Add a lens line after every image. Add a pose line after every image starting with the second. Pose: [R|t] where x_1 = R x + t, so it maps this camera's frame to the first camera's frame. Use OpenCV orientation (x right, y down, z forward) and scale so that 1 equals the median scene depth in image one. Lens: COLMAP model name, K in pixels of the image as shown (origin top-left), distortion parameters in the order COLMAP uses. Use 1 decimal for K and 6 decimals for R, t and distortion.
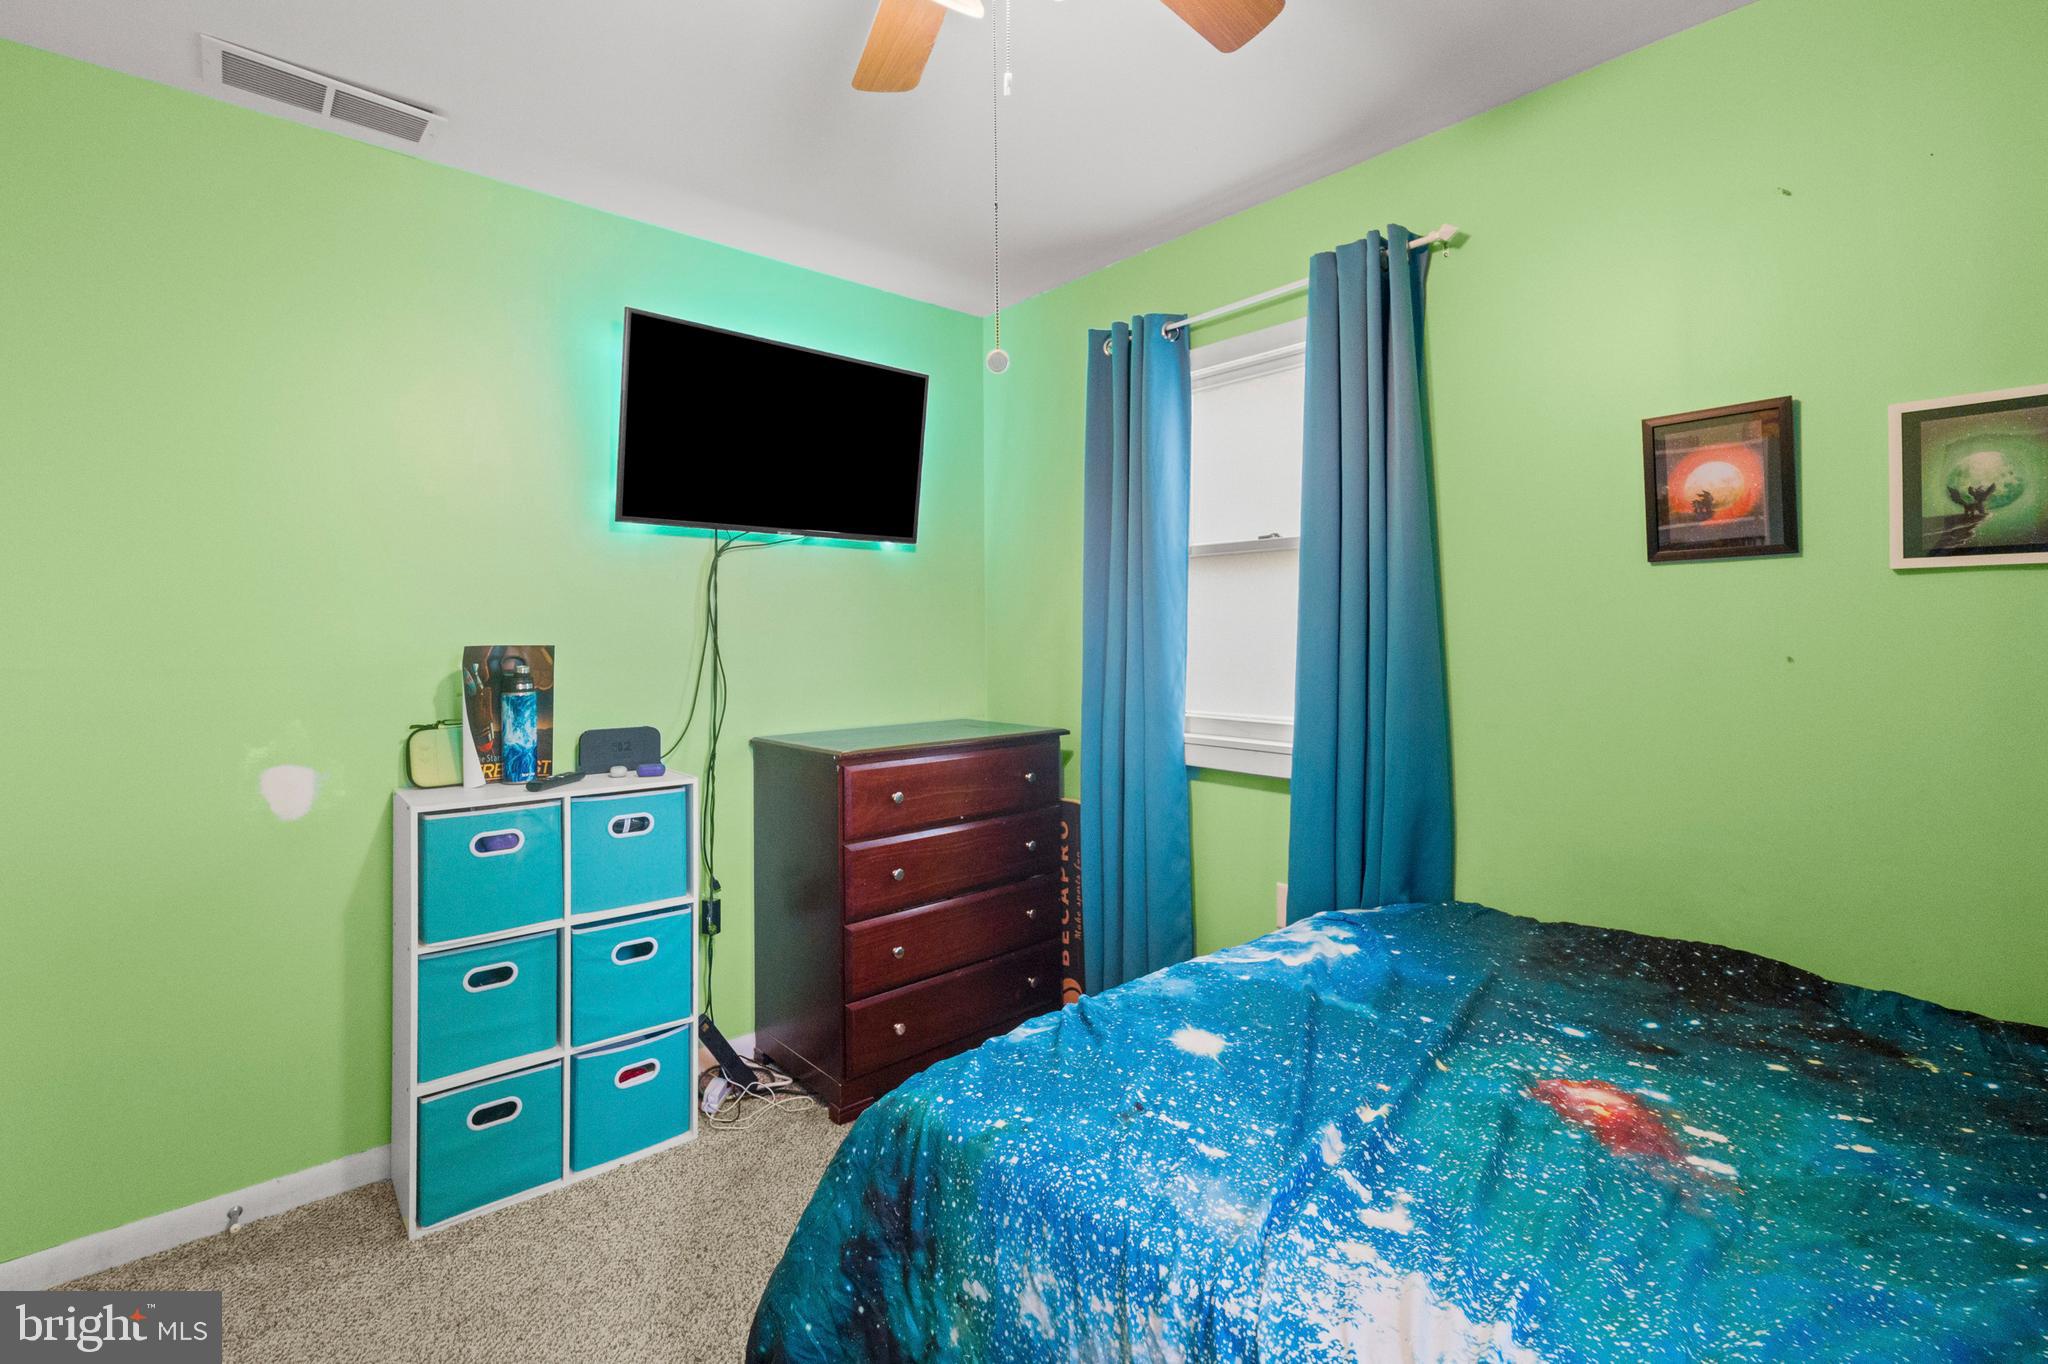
lens RADIAL K [[902.3, 0, 1033.7], [0, 902.3, 669.9], [0, 0, 1]] dist [-0.005371, -0.000001]
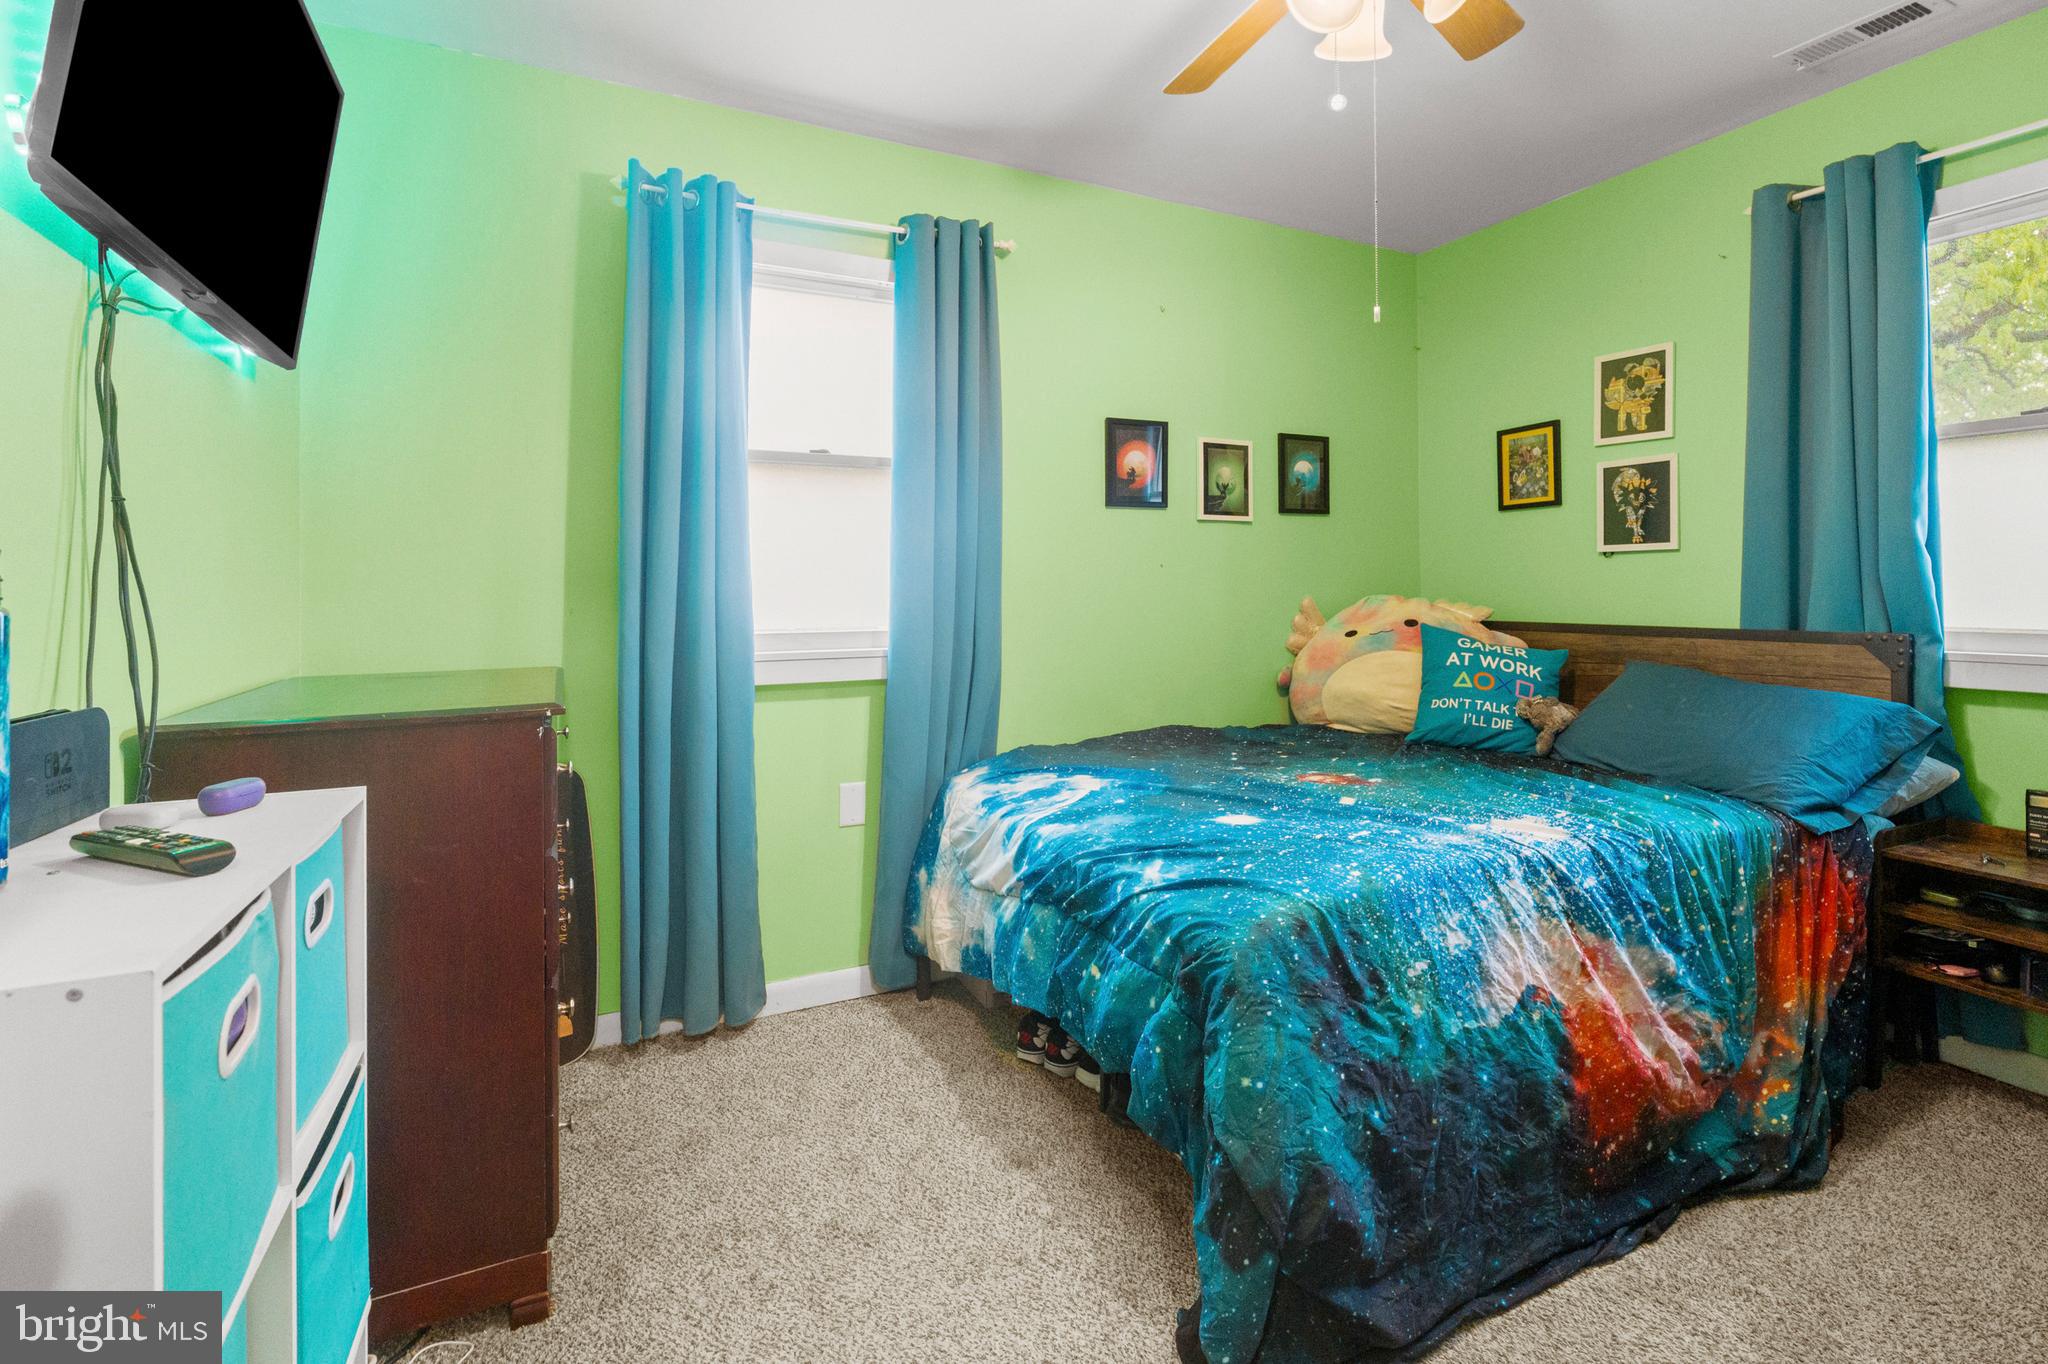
lens RADIAL K [[949.3, 0, 1023.3], [0, 949.3, 592.1], [0, 0, 1]] dist [-0.000937, 0.000024]
pose [[0.280224, -0.002106, 0.959932, -1.008383], [0.038032, 0.999237, -0.008910, 0.044775], [-0.959181, 0.039005, 0.280091, 0.686095]]
